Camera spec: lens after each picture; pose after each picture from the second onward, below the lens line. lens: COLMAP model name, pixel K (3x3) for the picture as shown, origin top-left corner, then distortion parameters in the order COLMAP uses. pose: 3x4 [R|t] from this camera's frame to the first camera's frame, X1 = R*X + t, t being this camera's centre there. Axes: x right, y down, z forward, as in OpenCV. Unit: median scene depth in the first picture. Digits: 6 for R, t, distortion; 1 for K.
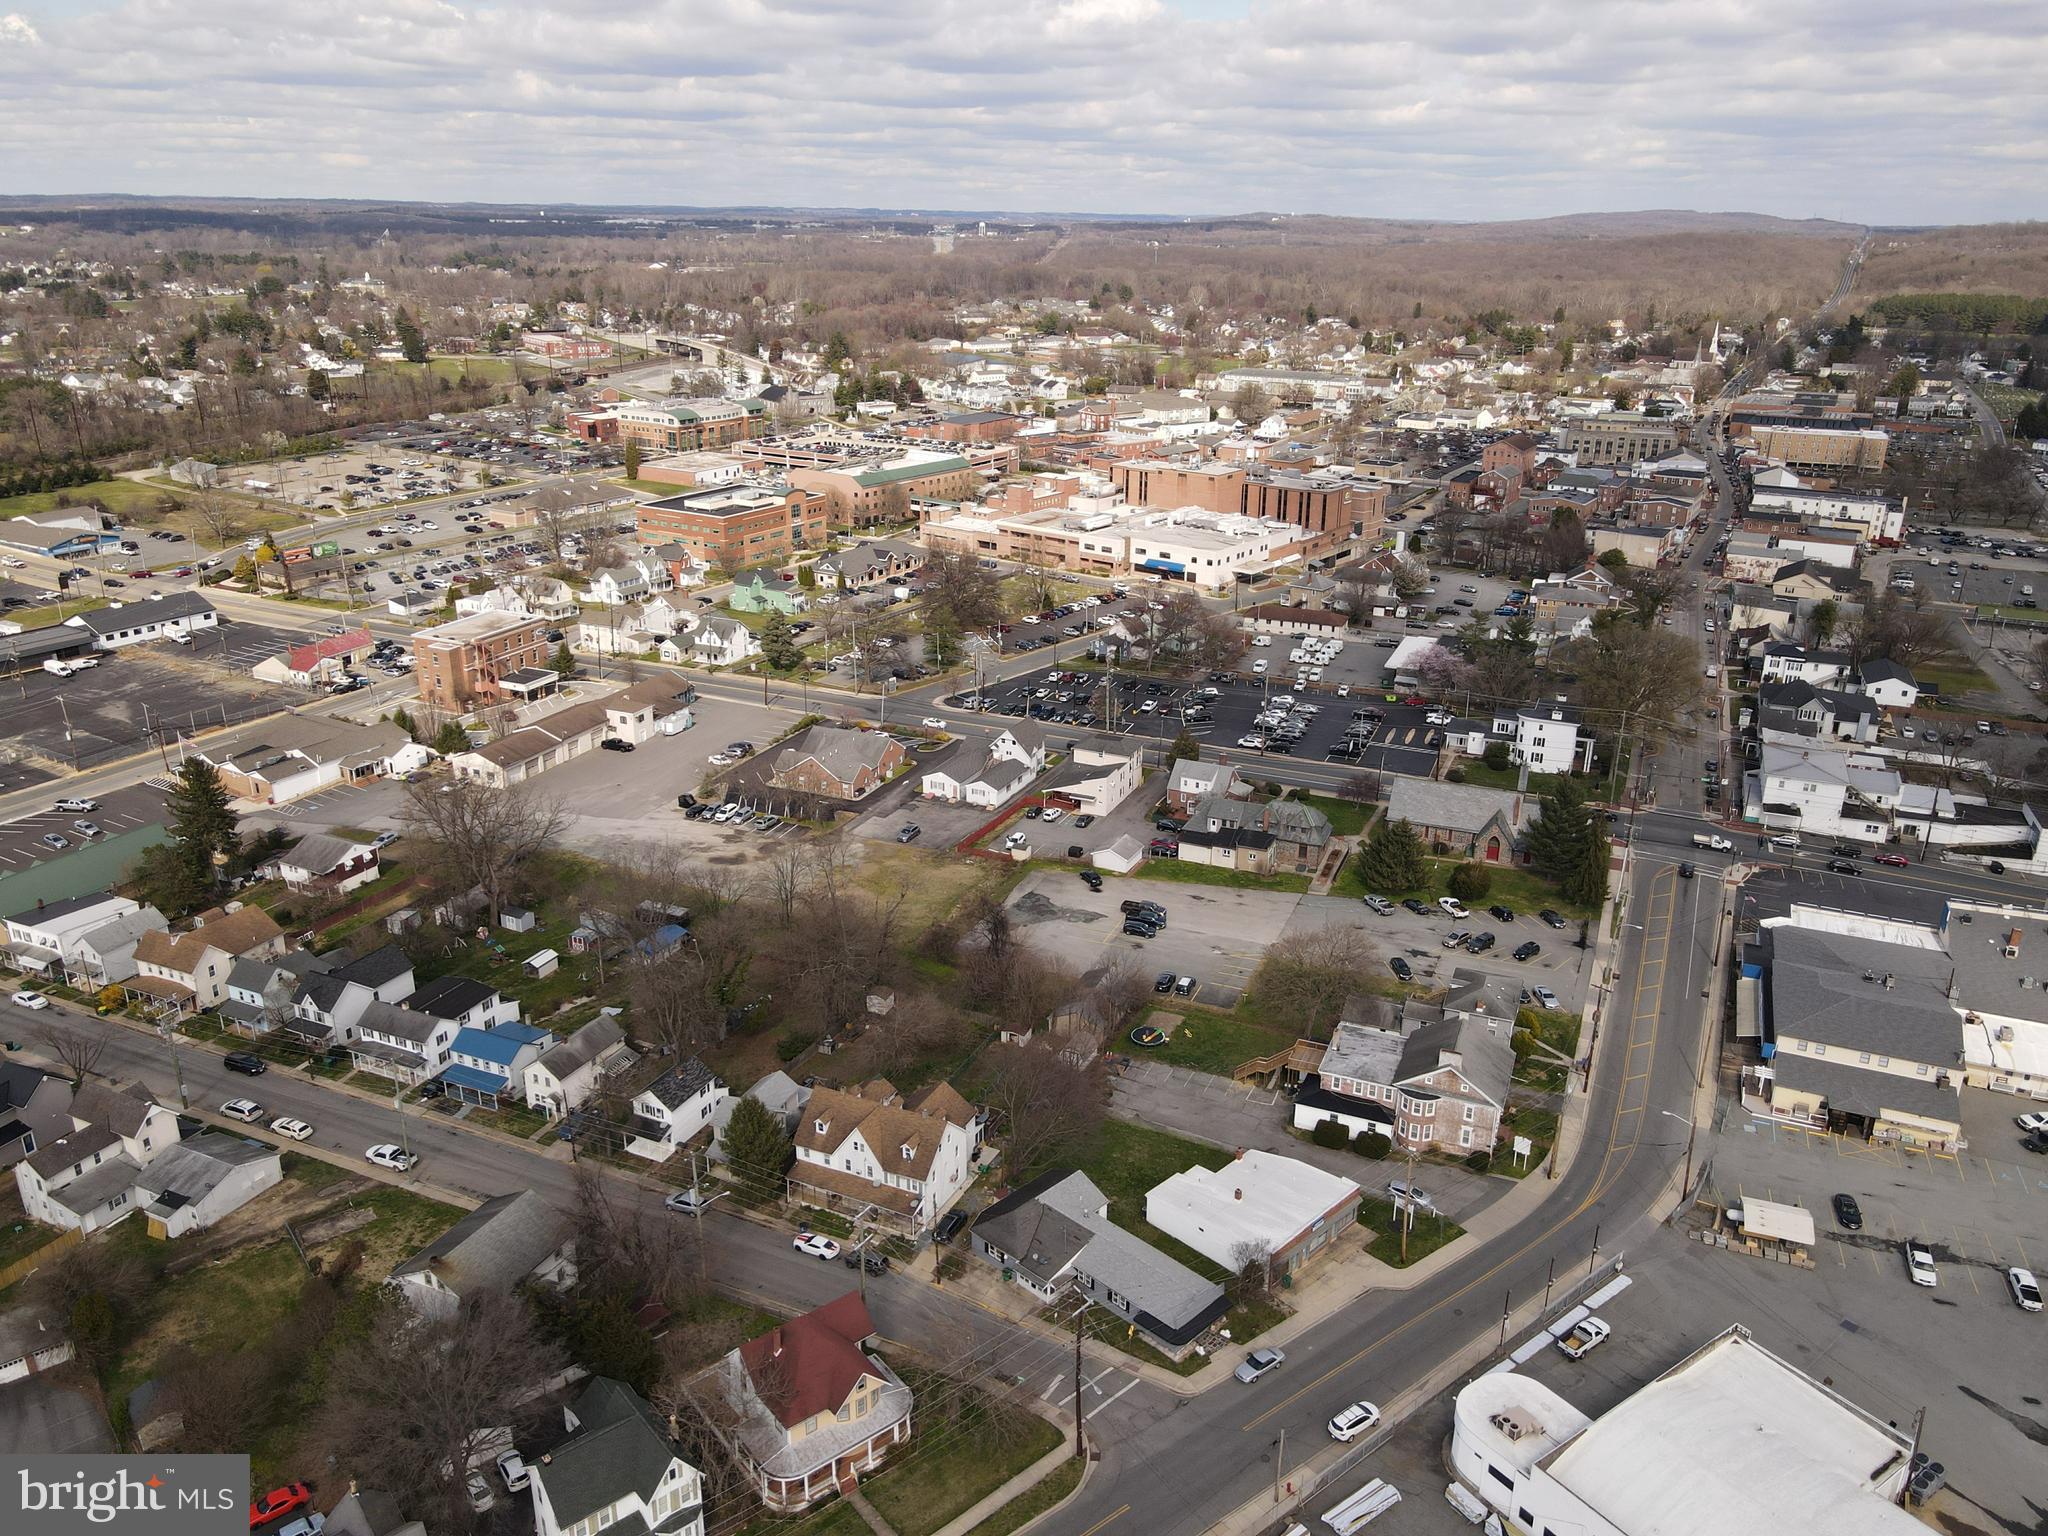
lens RADIAL K [[1502.0, 0, 1038.1], [0, 1502.0, 769.3], [0, 0, 1]] dist [0.000398, 0.027562]
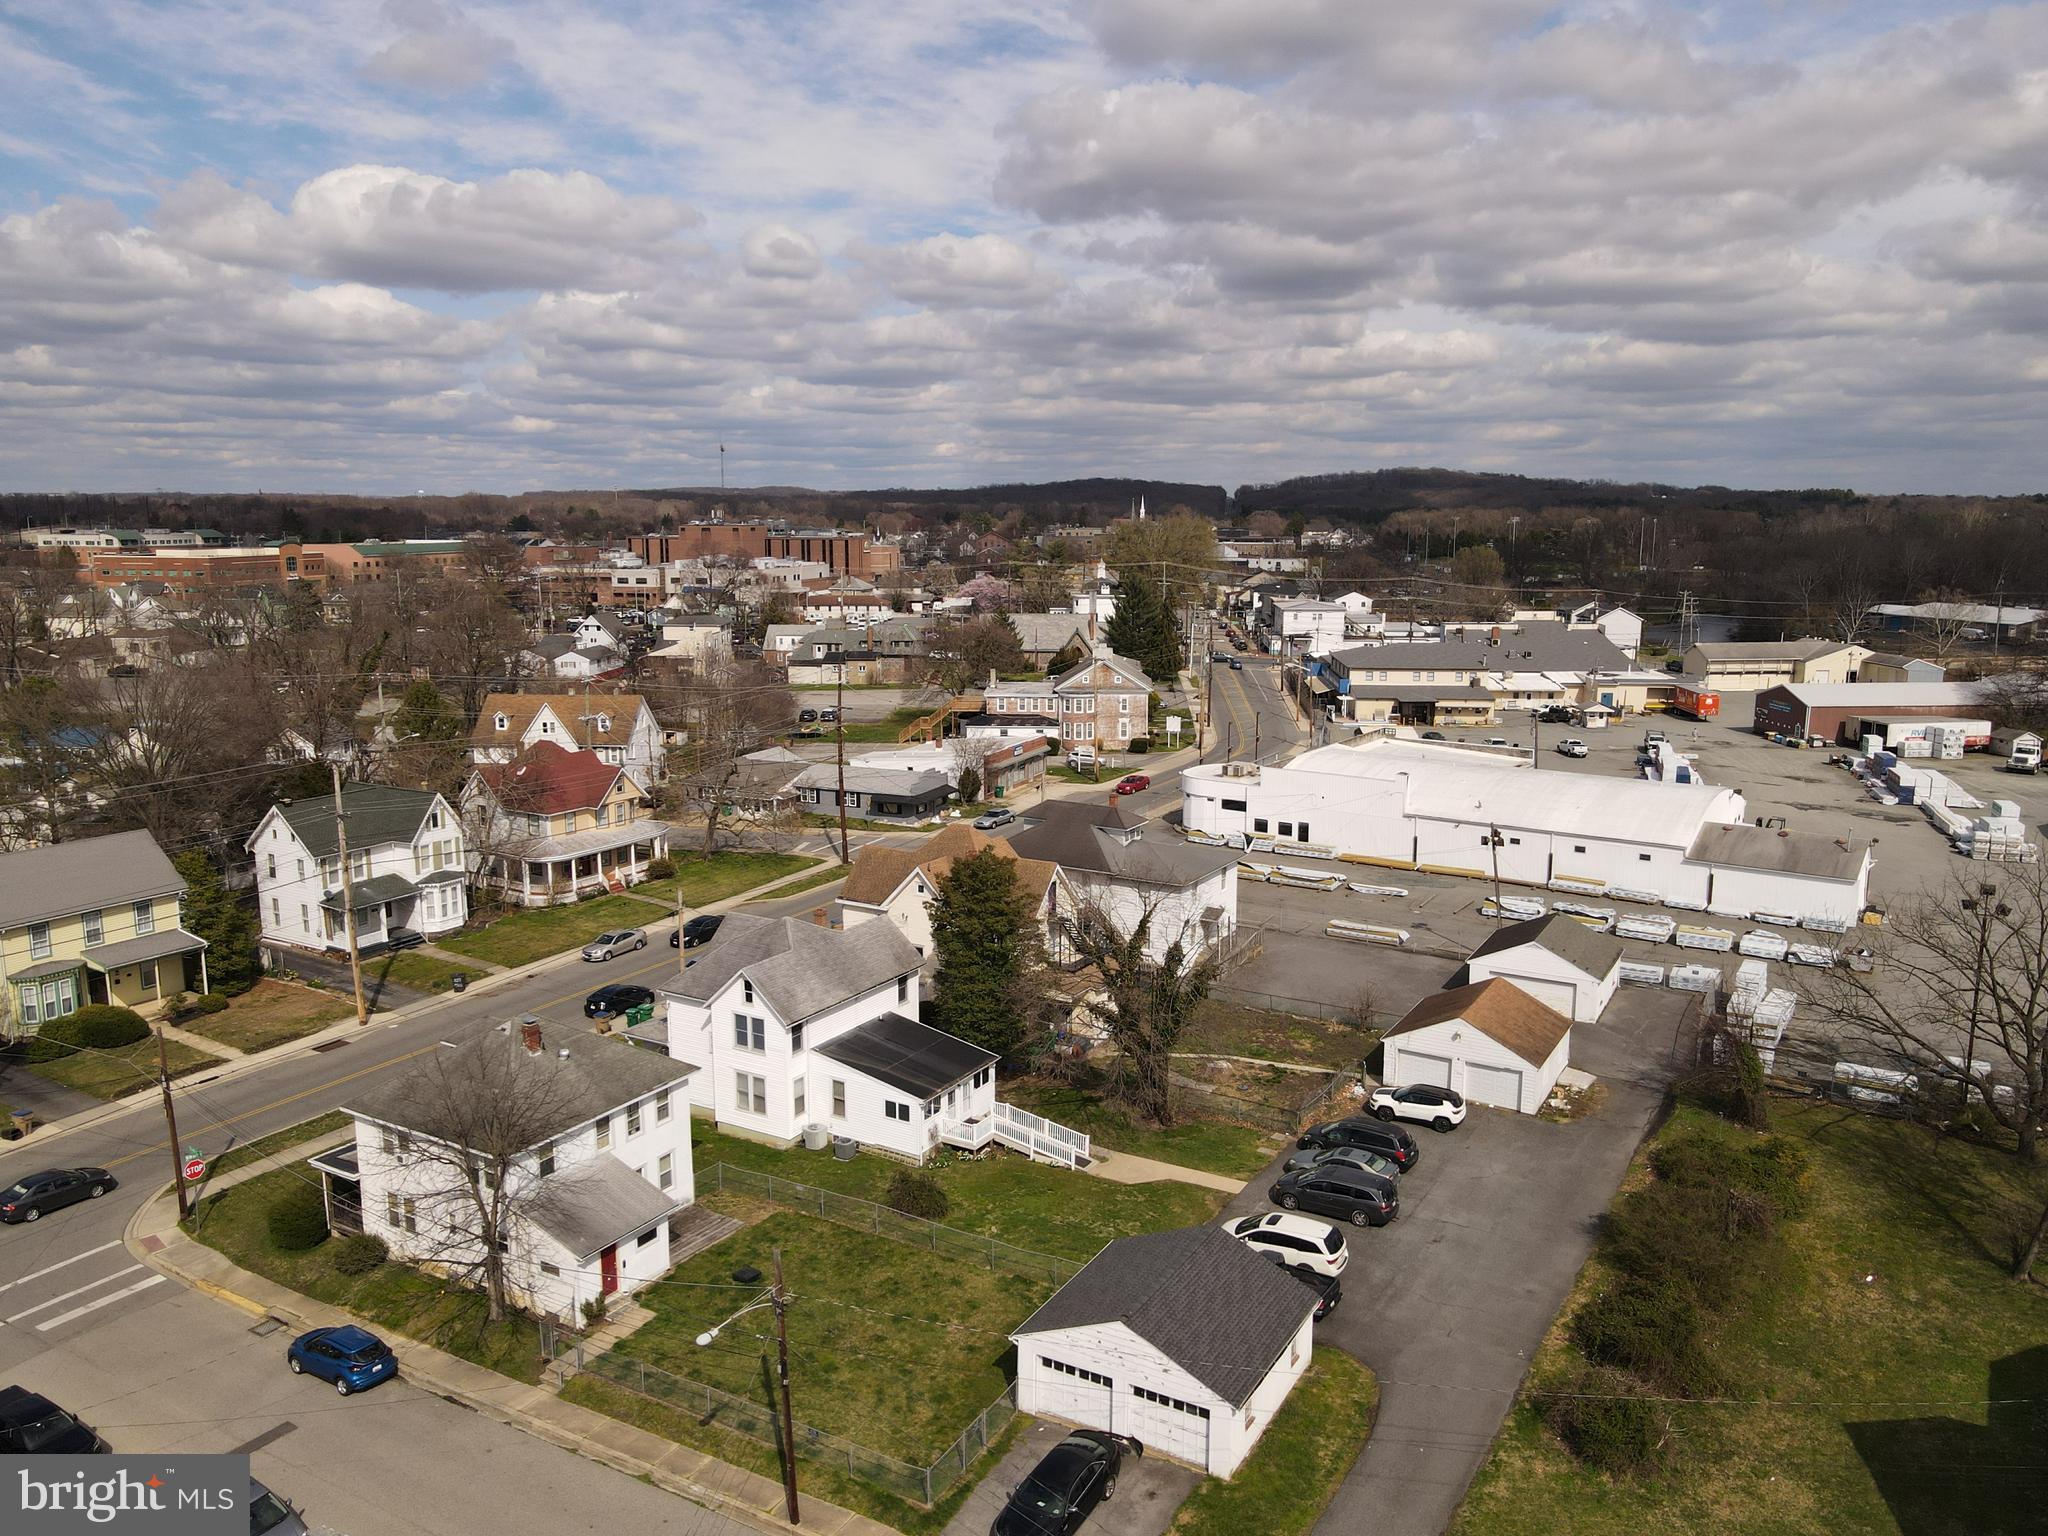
lens RADIAL K [[1502.0, 0, 1038.1], [0, 1502.0, 769.3], [0, 0, 1]] dist [0.000398, 0.027562]
pose [[0.937735, -0.071649, 0.339882, -0.142886], [0.131773, 0.978729, -0.157241, 0.433876], [-0.321387, 0.192238, 0.927230, 0.021828]]
